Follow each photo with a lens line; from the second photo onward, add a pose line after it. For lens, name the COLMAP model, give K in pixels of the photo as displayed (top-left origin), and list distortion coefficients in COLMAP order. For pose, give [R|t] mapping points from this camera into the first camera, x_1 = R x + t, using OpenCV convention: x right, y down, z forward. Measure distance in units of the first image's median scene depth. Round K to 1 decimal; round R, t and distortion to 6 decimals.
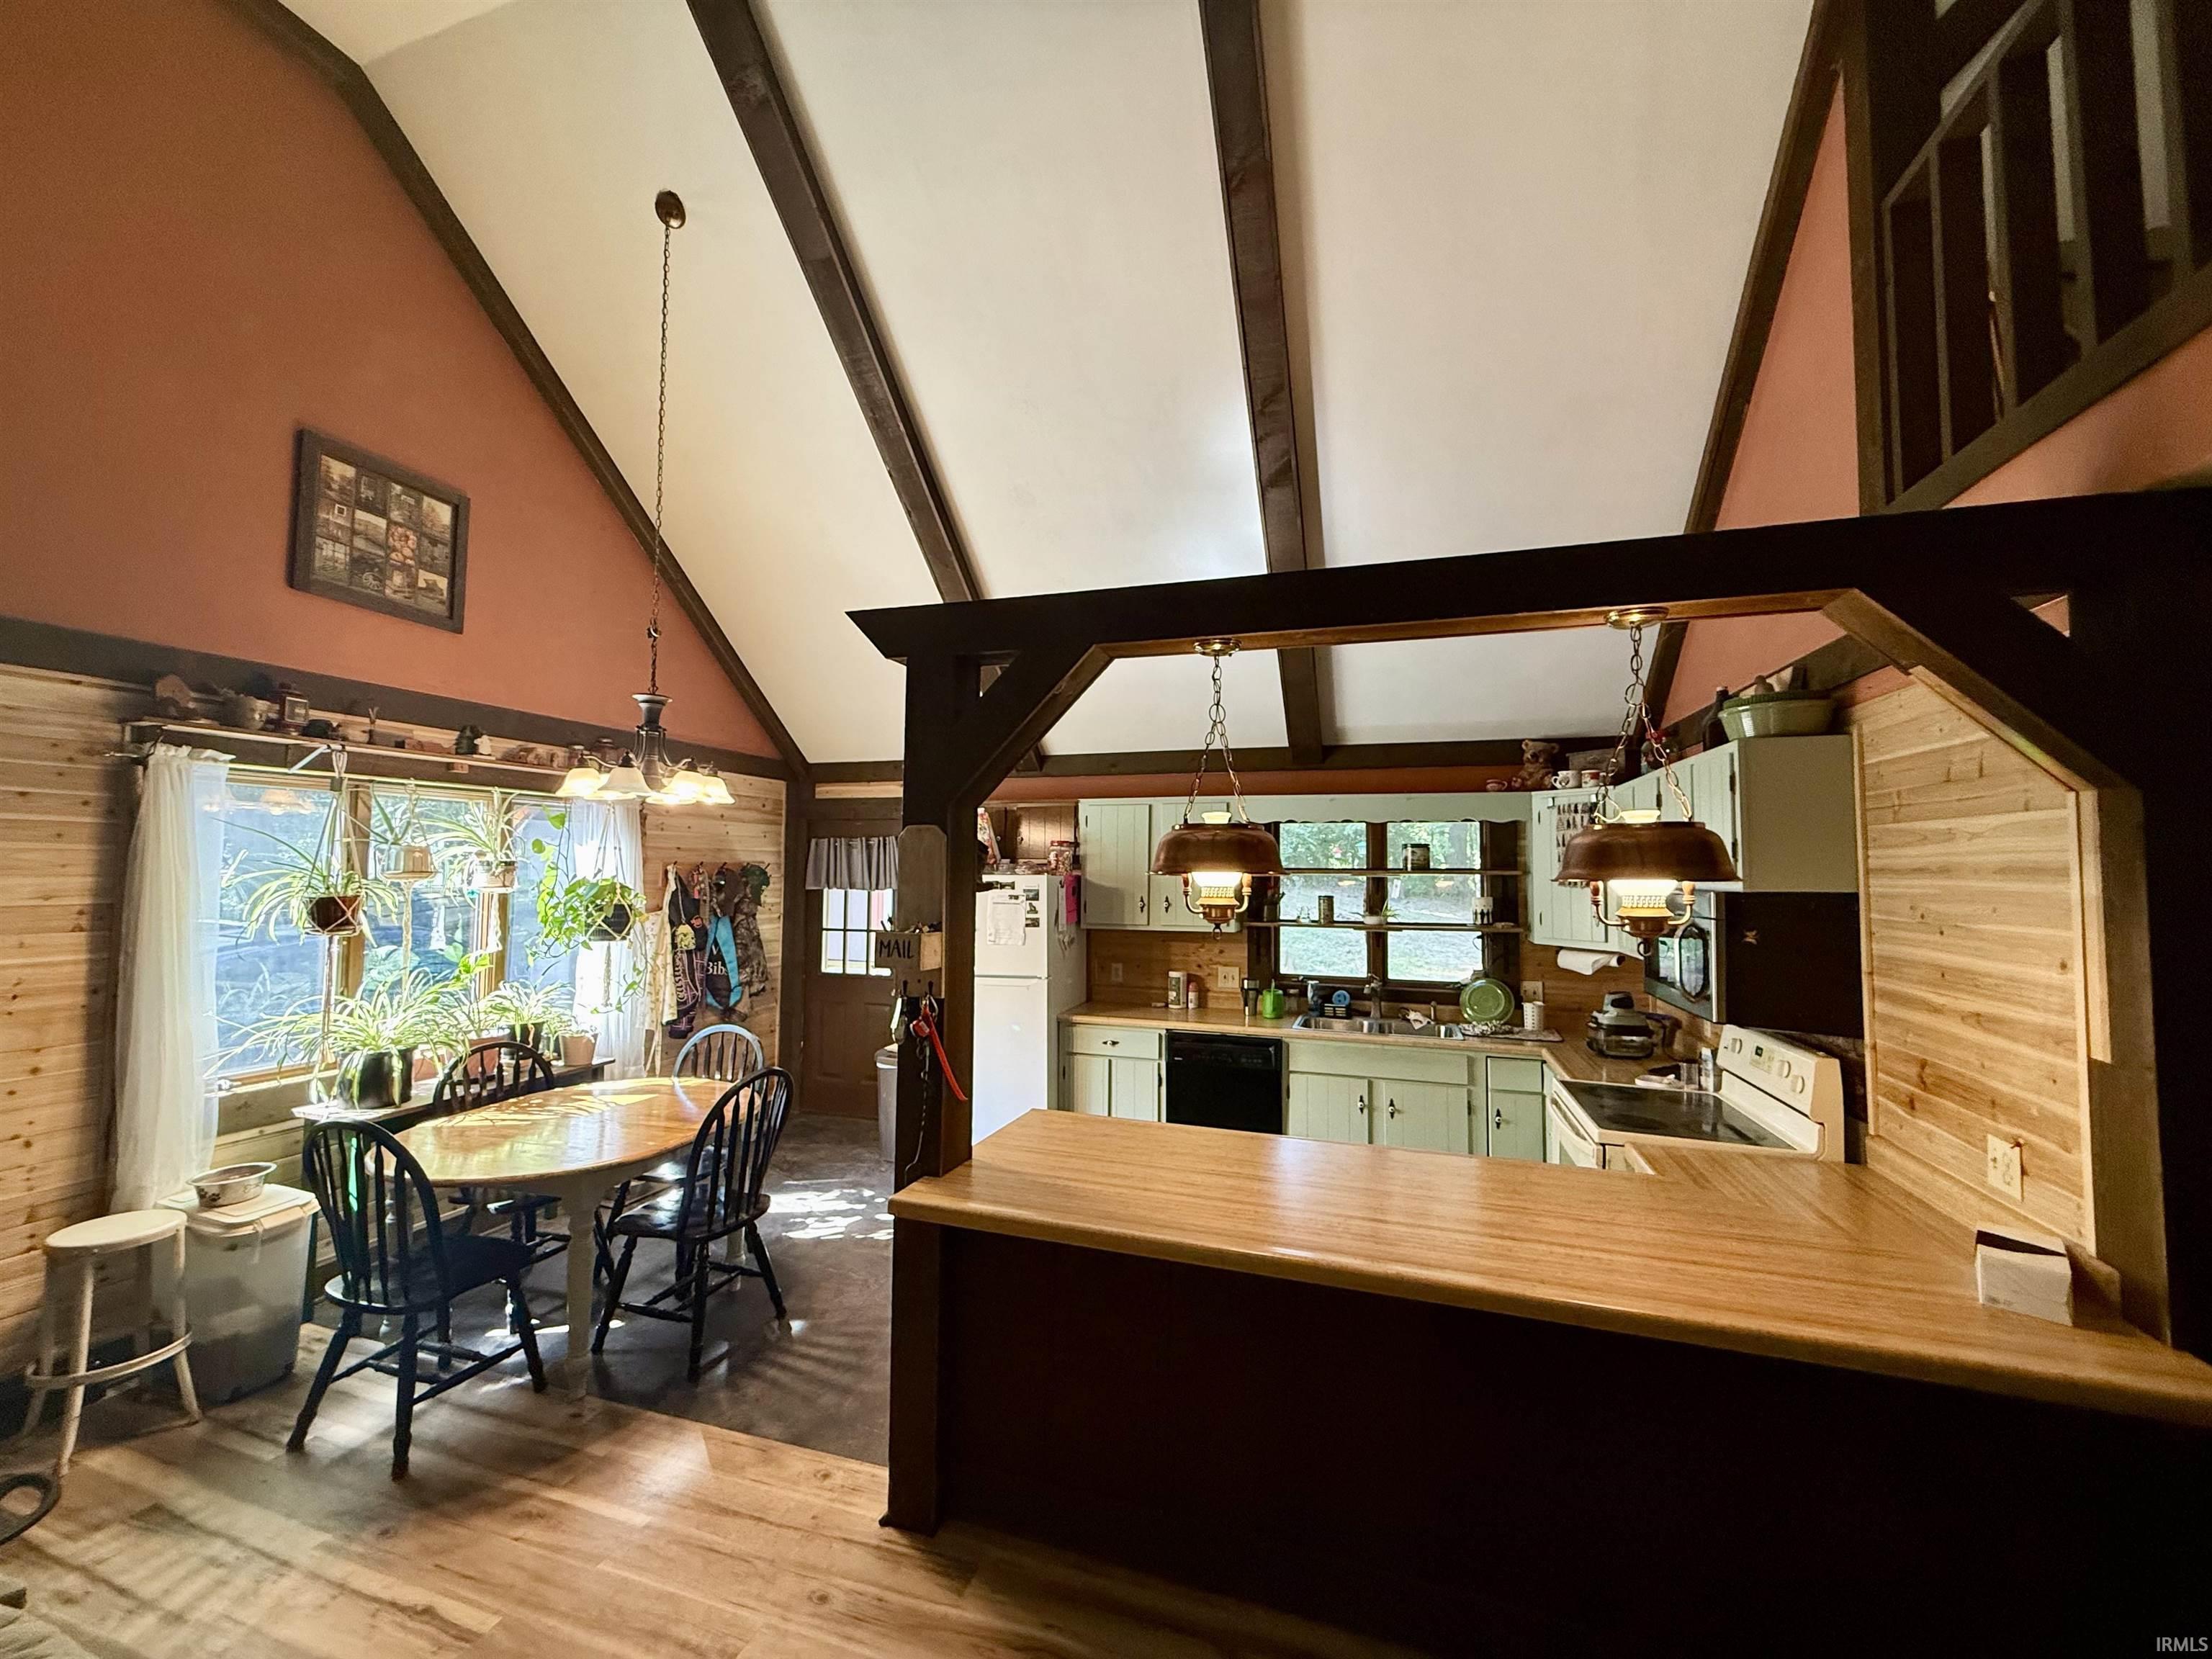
lens RADIAL K [[879.1, 0, 1099.6], [0, 879.1, 828.8], [0, 0, 1]] dist [0.000516, 0.000171]
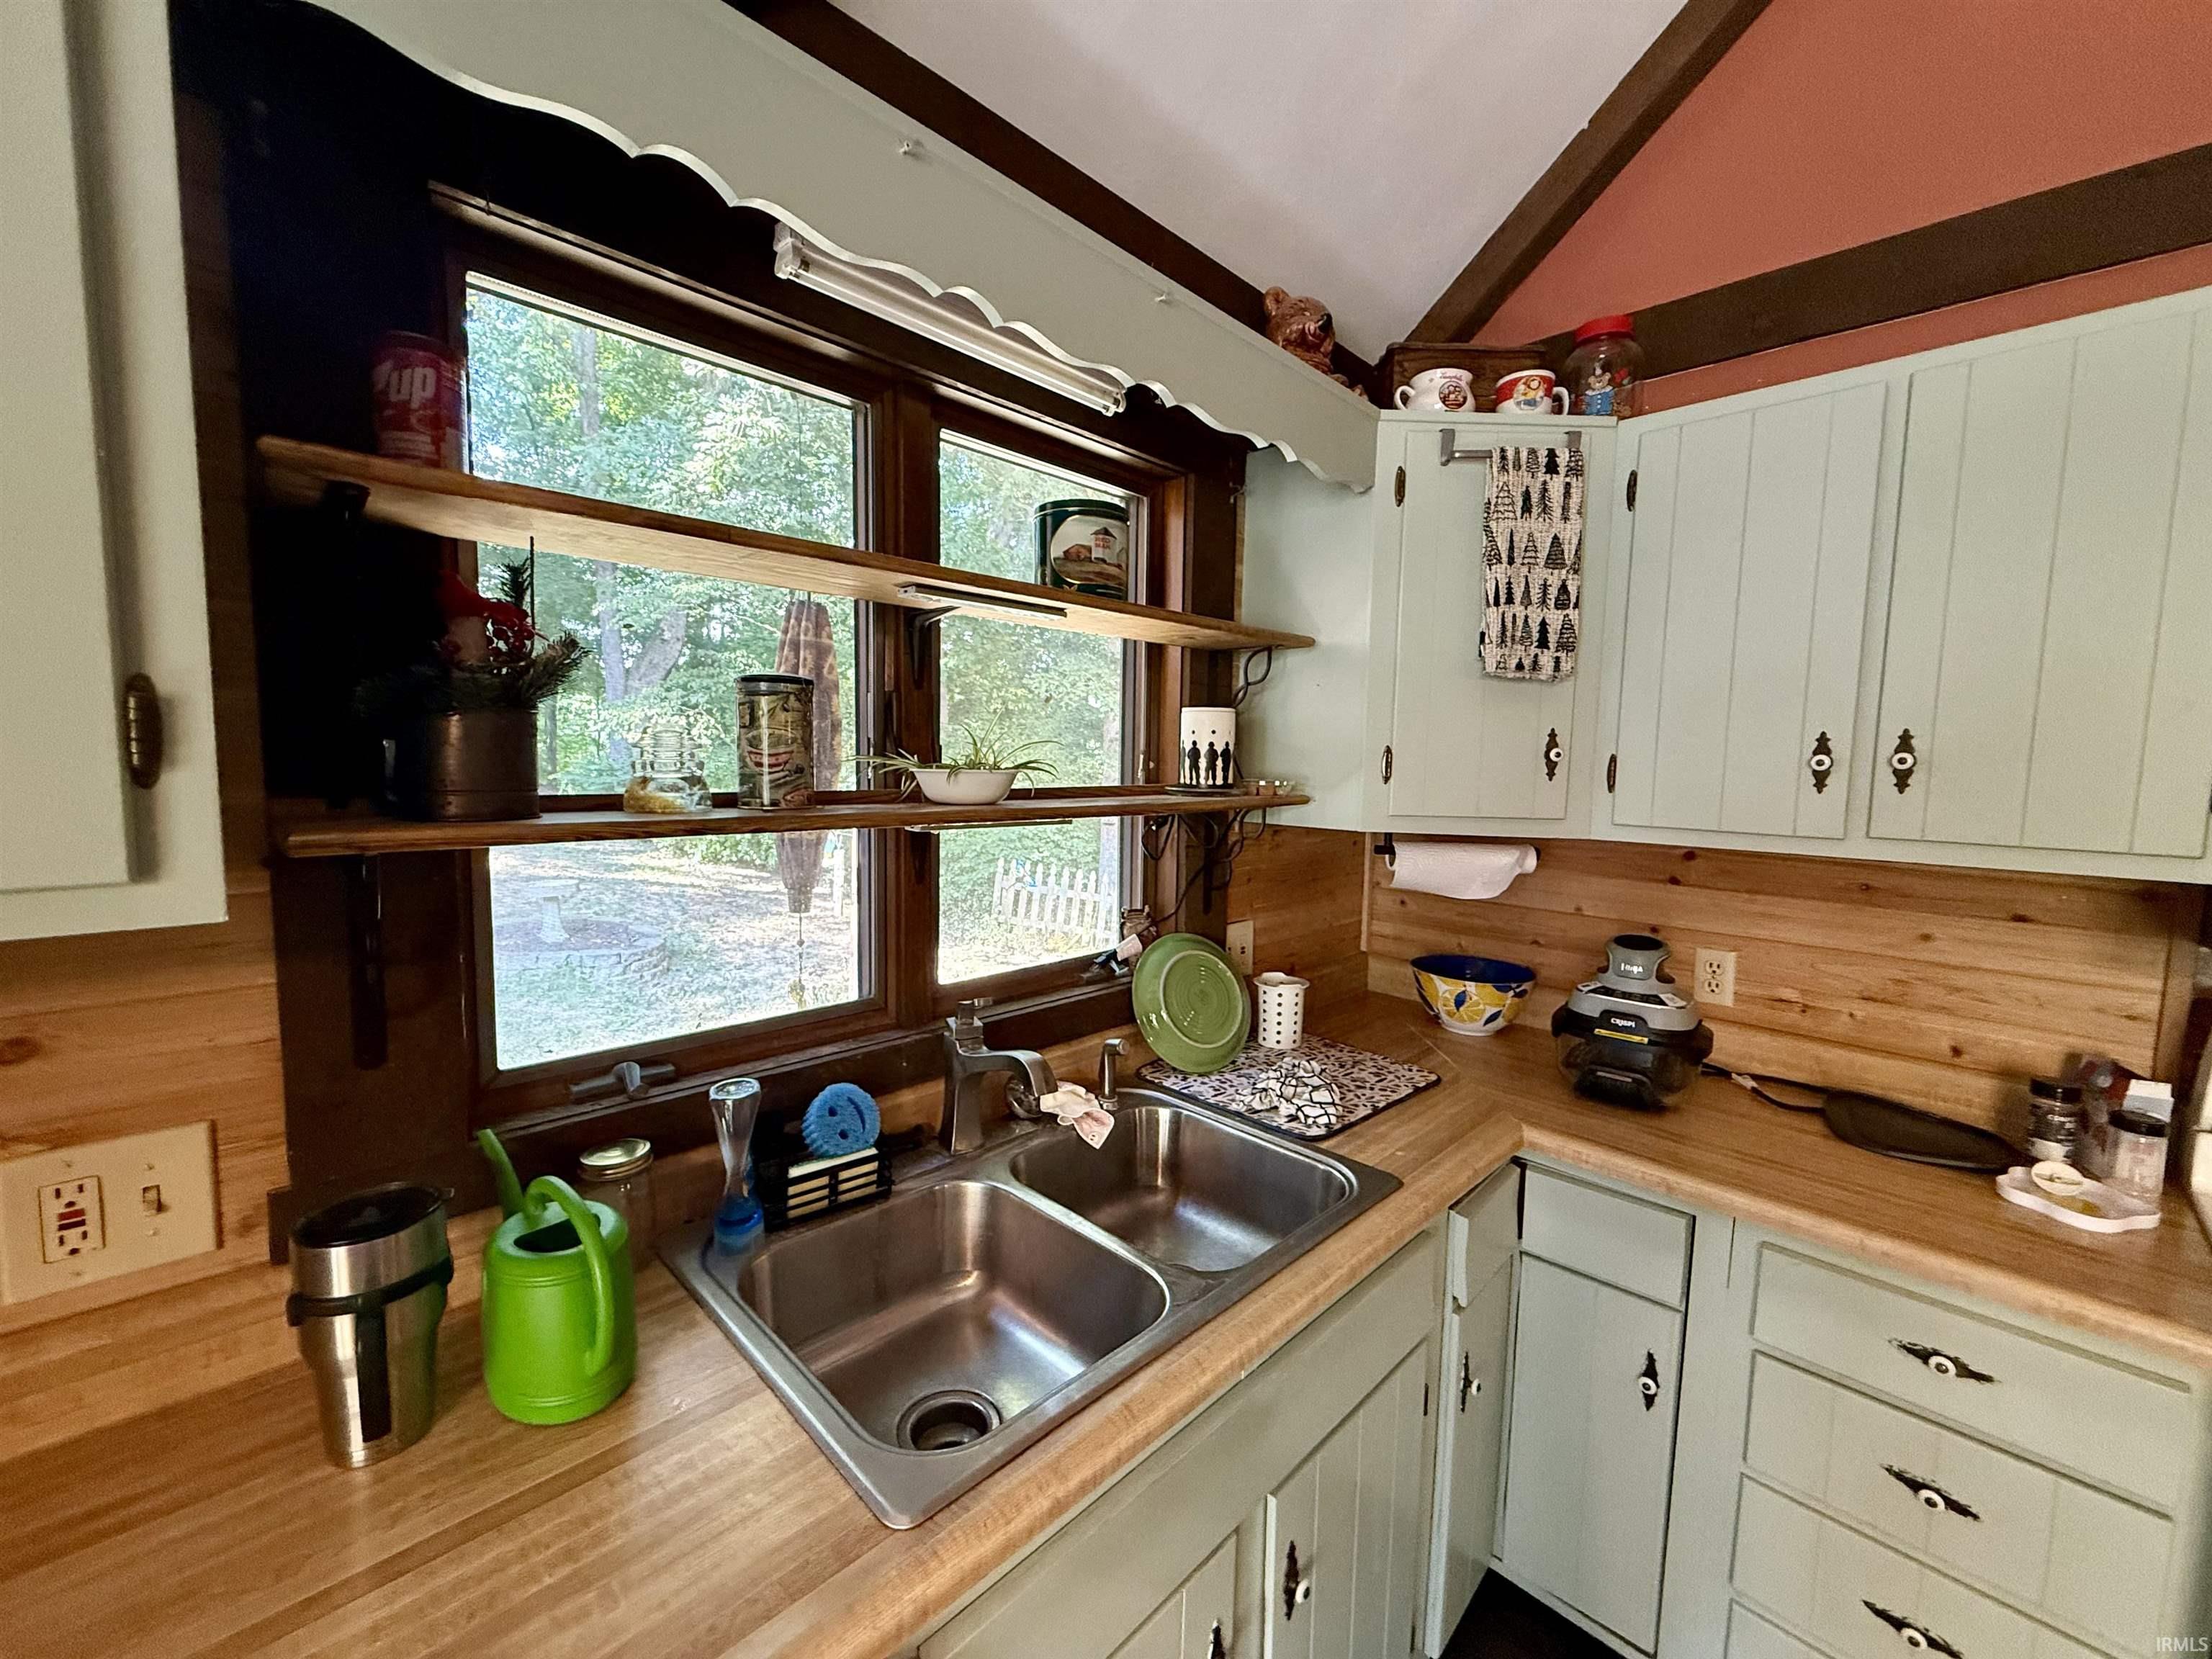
lens RADIAL K [[879.1, 0, 1099.6], [0, 879.1, 828.8], [0, 0, 1]] dist [0.000516, 0.000171]
pose [[0.450547, -0.072240, 0.889825, 0.134586], [-0.061989, 0.991784, 0.111904, 0.112165], [-0.890598, -0.105578, 0.442367, 1.114381]]
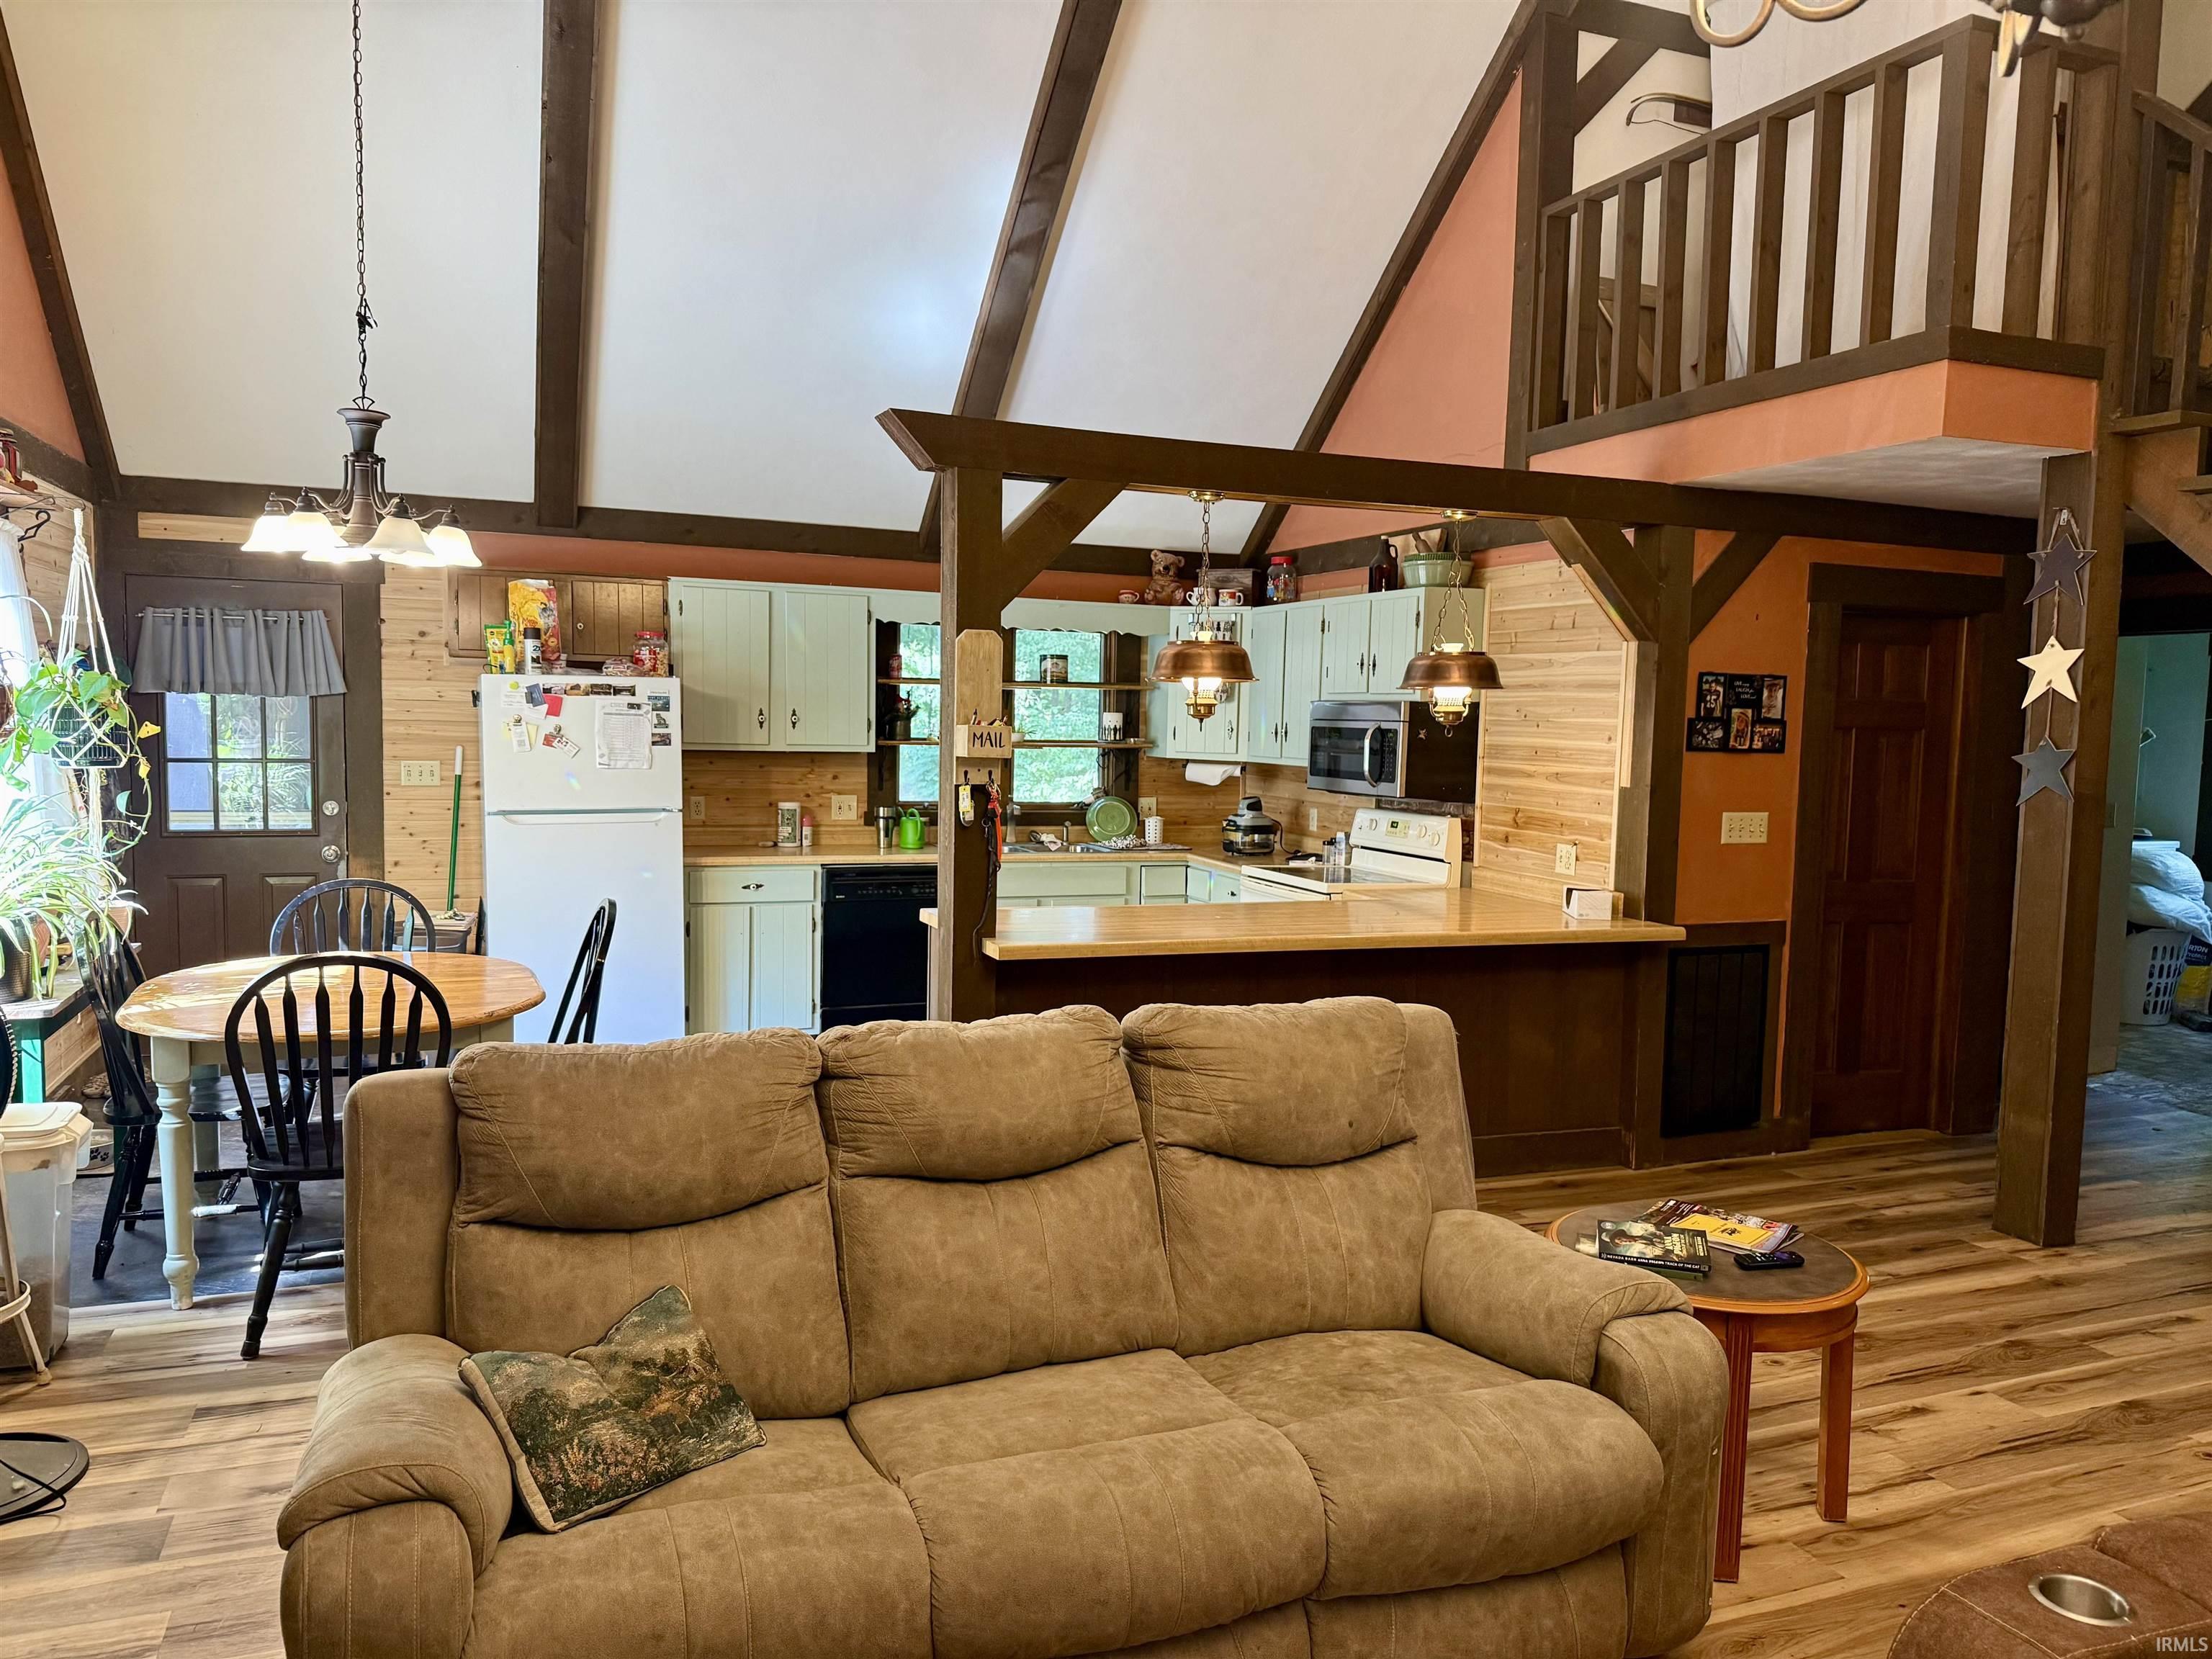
lens RADIAL K [[1537.6, 0, 1102.7], [0, 1537.6, 839.1], [0, 0, 1]] dist [0.153743, -0.273403]
pose [[0.768262, -0.043795, 0.638635, -0.838058], [-0.048147, 0.990878, 0.125870, 0.003771], [-0.638322, -0.127449, 0.759145, -0.376573]]
